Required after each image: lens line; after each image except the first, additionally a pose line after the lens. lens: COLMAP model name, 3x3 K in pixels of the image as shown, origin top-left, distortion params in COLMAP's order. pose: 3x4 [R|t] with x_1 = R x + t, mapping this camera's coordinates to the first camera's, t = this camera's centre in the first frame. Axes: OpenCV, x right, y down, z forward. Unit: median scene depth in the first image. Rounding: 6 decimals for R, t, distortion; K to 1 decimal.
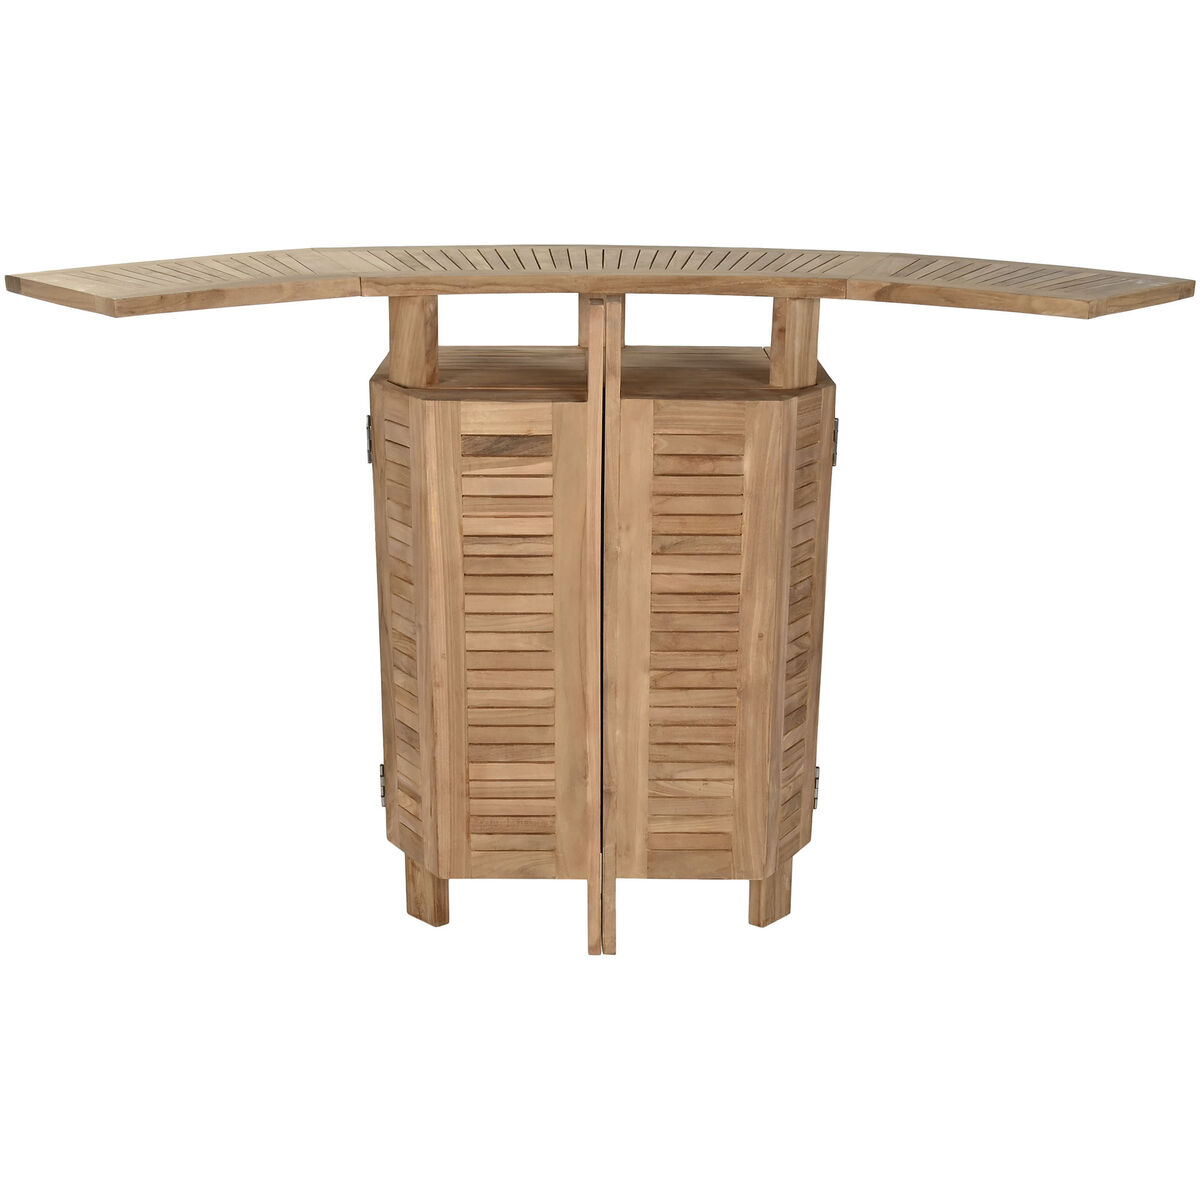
lens RADIAL K [[1817.2, 0, 635.2], [0, 1817.2, 601.7], [0, 0, 1]] dist [-0.026015, 0.000000]
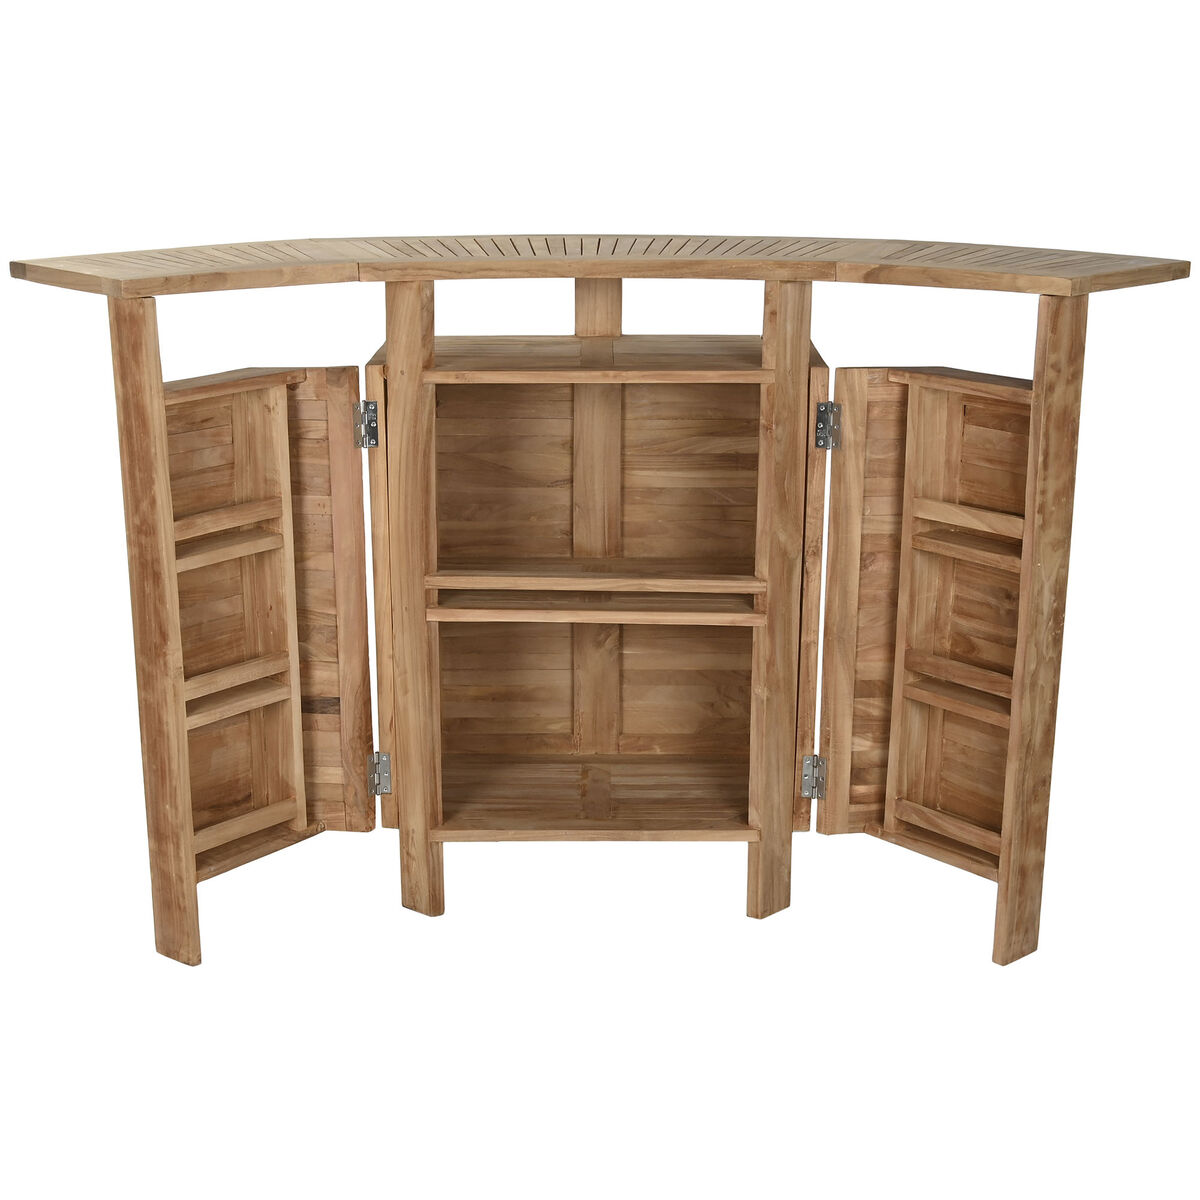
lens RADIAL K [[2096.5, 0, 599.9], [0, 2096.5, 604.8], [0, 0, 1]] dist [0.033388, 0.000000]
pose [[0.999480, -0.001061, -0.032226, 0.021607], [-0.000087, 0.999366, -0.035604, 0.053984], [0.032243, 0.035588, 0.998846, -0.163546]]
